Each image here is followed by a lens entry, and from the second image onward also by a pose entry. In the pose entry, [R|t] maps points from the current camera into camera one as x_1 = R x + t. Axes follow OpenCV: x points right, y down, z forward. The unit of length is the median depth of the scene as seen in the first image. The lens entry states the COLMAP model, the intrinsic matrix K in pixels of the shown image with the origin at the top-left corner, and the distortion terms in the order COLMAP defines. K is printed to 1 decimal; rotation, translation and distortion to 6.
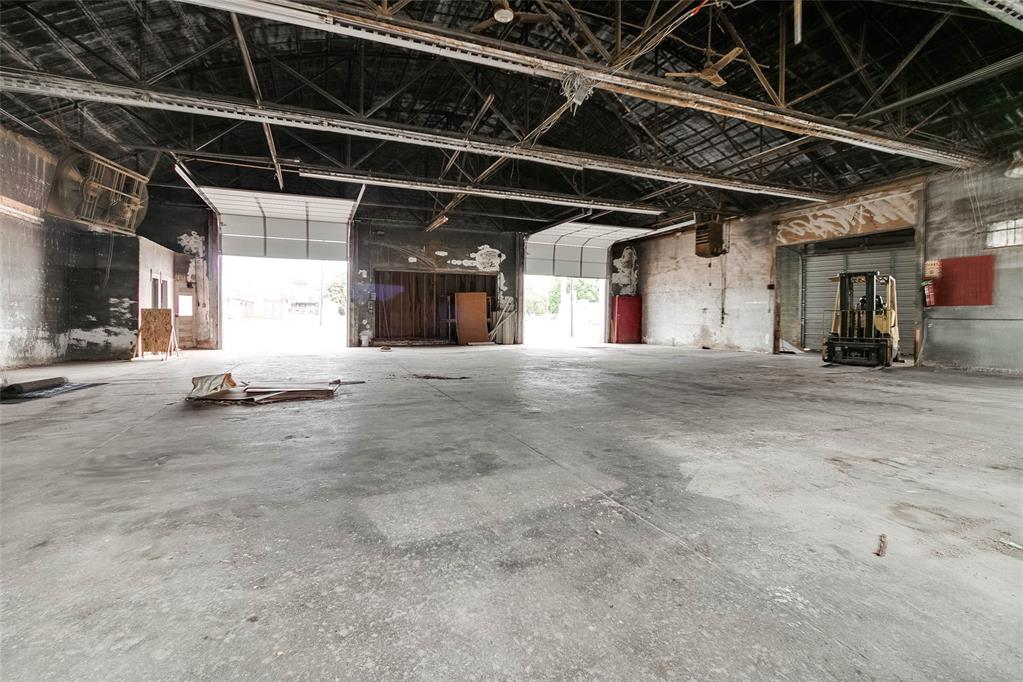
lens RADIAL K [[485.5, 0, 509.5], [0, 485.5, 340.6], [0, 0, 1]] dist [-0.002507, -0.000894]
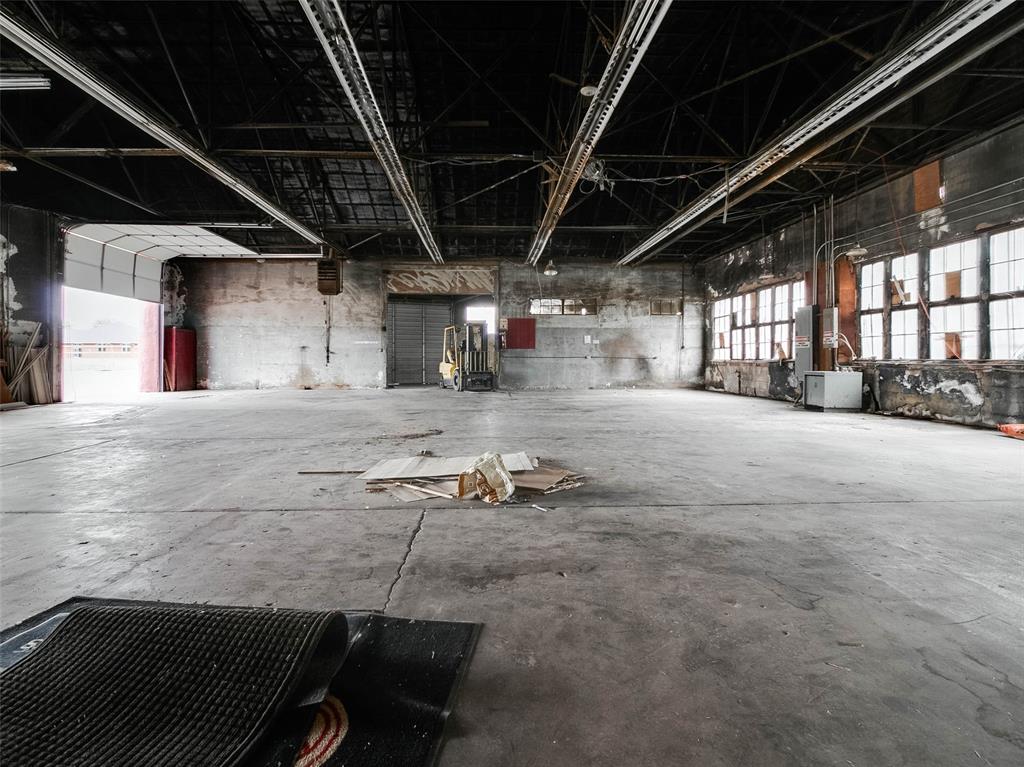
lens RADIAL K [[537.7, 0, 511.6], [0, 537.7, 380.7], [0, 0, 1]] dist [-0.007761, -0.006478]
pose [[0.313775, -0.045561, 0.948404, -0.523492], [0.044296, 0.998463, 0.033310, -0.019537], [-0.948464, 0.031559, 0.315310, 0.327927]]
